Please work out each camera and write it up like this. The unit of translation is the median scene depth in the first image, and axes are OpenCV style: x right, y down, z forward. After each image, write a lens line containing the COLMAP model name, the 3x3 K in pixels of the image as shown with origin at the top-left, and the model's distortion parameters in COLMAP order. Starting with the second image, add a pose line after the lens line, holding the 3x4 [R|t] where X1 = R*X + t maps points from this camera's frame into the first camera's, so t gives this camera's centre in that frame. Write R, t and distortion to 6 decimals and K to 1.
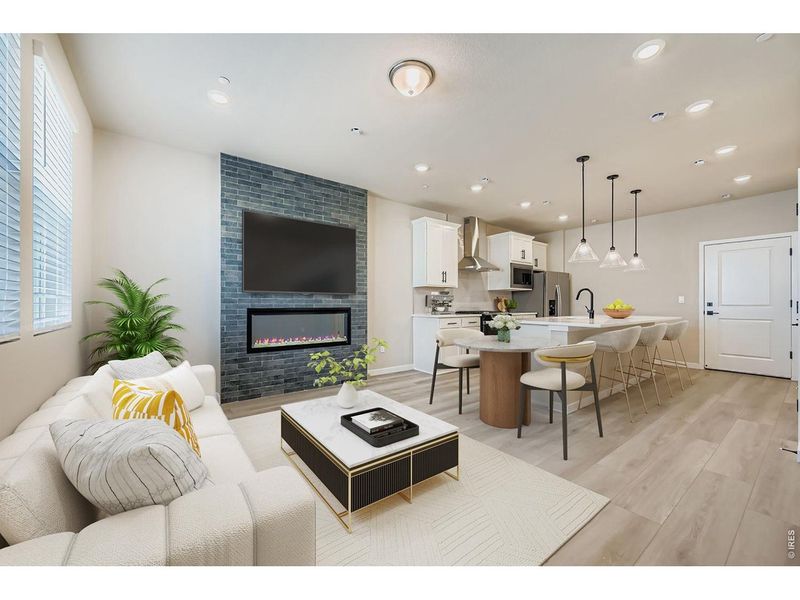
lens RADIAL K [[316.2, 0, 399.1], [0, 316.2, 307.5], [0, 0, 1]] dist [0.001701, 0.000249]
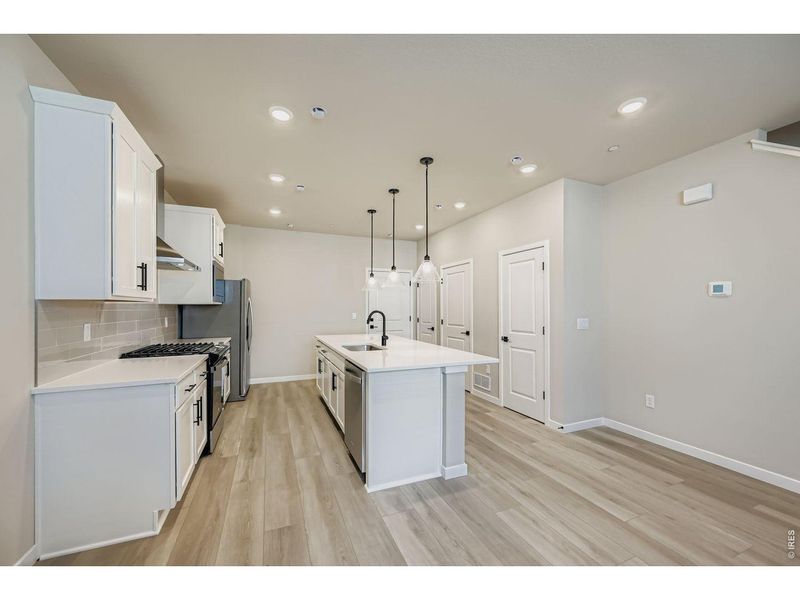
lens RADIAL K [[316.2, 0, 399.1], [0, 316.2, 307.5], [0, 0, 1]] dist [0.001701, 0.000249]
pose [[0.247312, -0.000600, 0.968936, -0.257975], [0.009941, 0.999949, -0.001919, -0.077830], [-0.968885, 0.010107, 0.247306, 0.864772]]
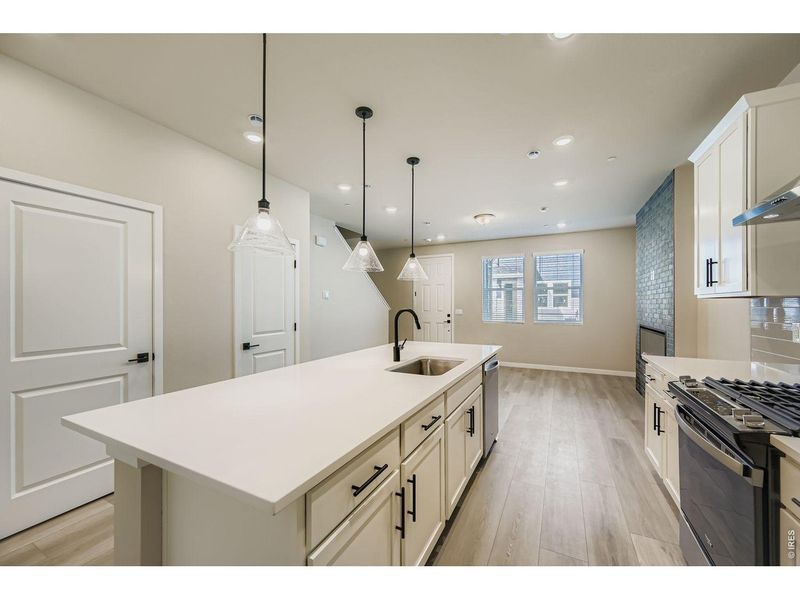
lens RADIAL K [[316.2, 0, 399.1], [0, 316.2, 307.5], [0, 0, 1]] dist [0.001701, 0.000249]
pose [[-0.898535, -0.005818, -0.438863, 0.950967], [-0.010239, 0.999918, 0.007707, -0.079418], [0.438782, 0.011419, -0.898521, 1.731175]]
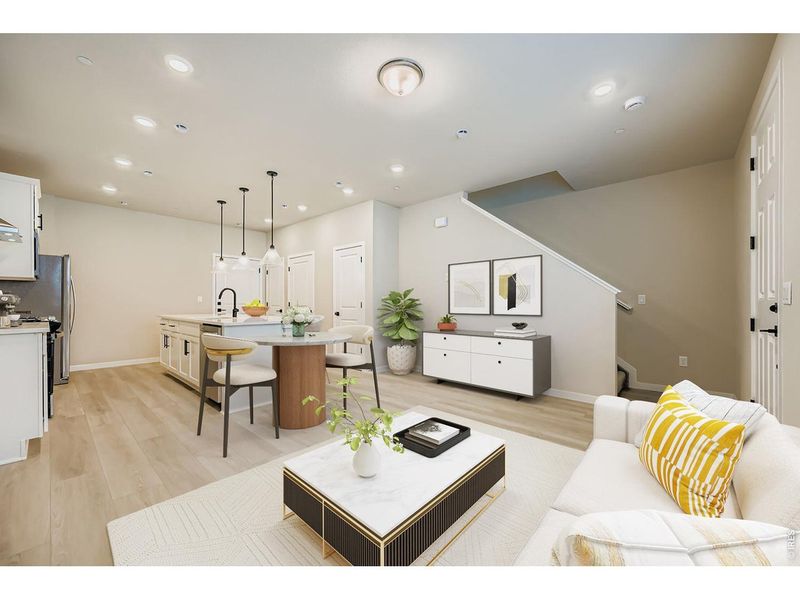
lens RADIAL K [[313.5, 0, 398.9], [0, 313.5, 303.2], [0, 0, 1]] dist [-0.007449, -0.000170]
pose [[-0.197584, -0.003139, 0.980281, -0.583132], [0.006295, 0.999970, 0.004471, -0.016533], [-0.980266, 0.007054, -0.197558, 0.783486]]
